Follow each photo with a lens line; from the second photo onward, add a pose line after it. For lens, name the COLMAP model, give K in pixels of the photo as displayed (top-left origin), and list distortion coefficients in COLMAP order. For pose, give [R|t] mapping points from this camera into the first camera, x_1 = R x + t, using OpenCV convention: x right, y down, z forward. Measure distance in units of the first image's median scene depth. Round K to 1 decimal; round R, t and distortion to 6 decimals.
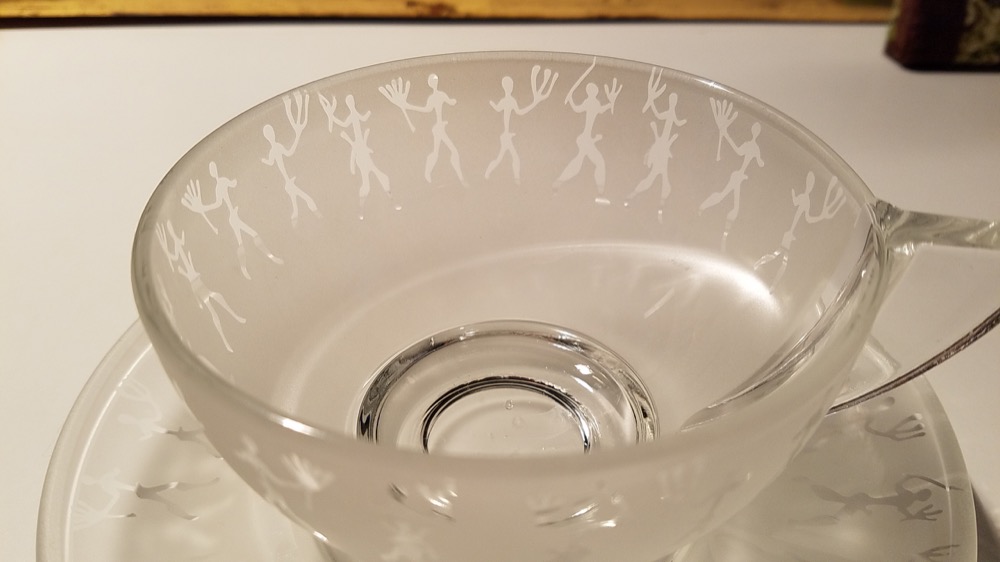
lens RADIAL K [[792.9, 0, 501.9], [0, 792.9, 305.8], [0, 0, 1]] dist [0.171902, -0.276481]
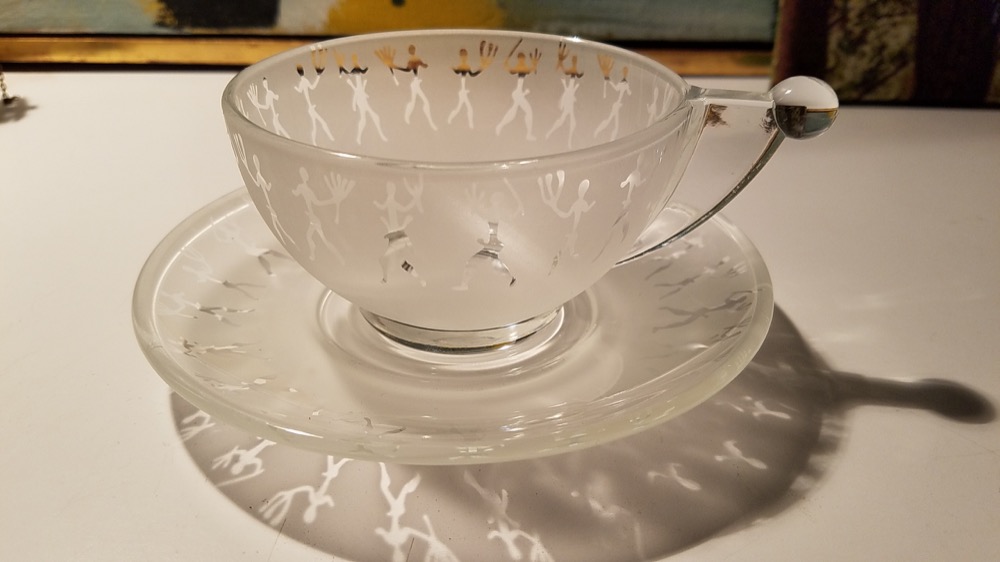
lens RADIAL K [[792.9, 0, 501.9], [0, 792.9, 305.8], [0, 0, 1]] dist [0.171902, -0.276481]
pose [[0.999450, 0.002081, 0.033103, 0.030643], [0.002657, 0.989802, -0.142428, 0.393569], [-0.033061, 0.142438, 0.989251, -0.385246]]
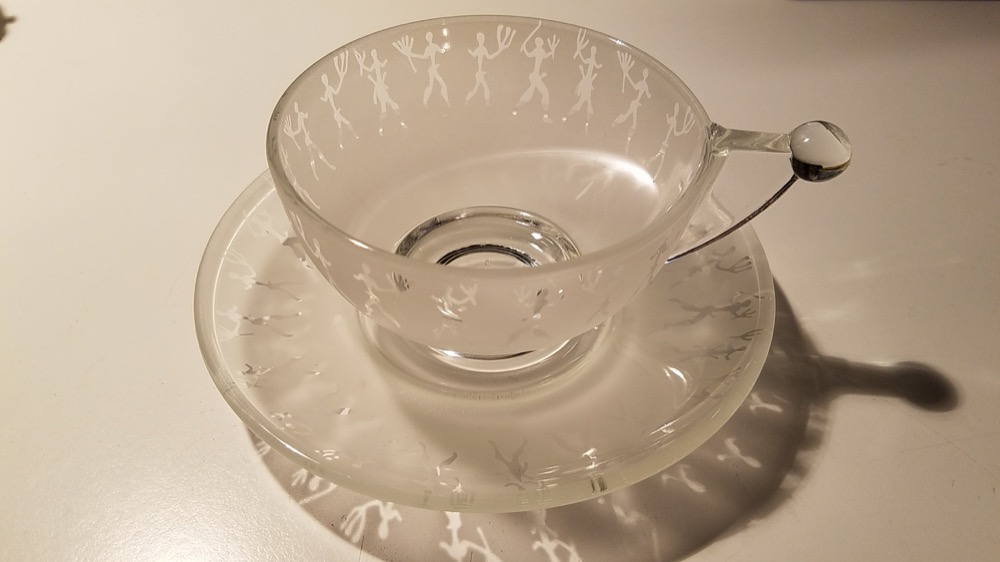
lens RADIAL K [[792.9, 0, 501.9], [0, 792.9, 305.8], [0, 0, 1]] dist [0.171902, -0.276481]
pose [[0.997425, -0.033151, 0.063596, -0.064841], [0.024745, 0.991376, 0.128690, 0.015466], [-0.067313, -0.126785, 0.989644, -0.509256]]
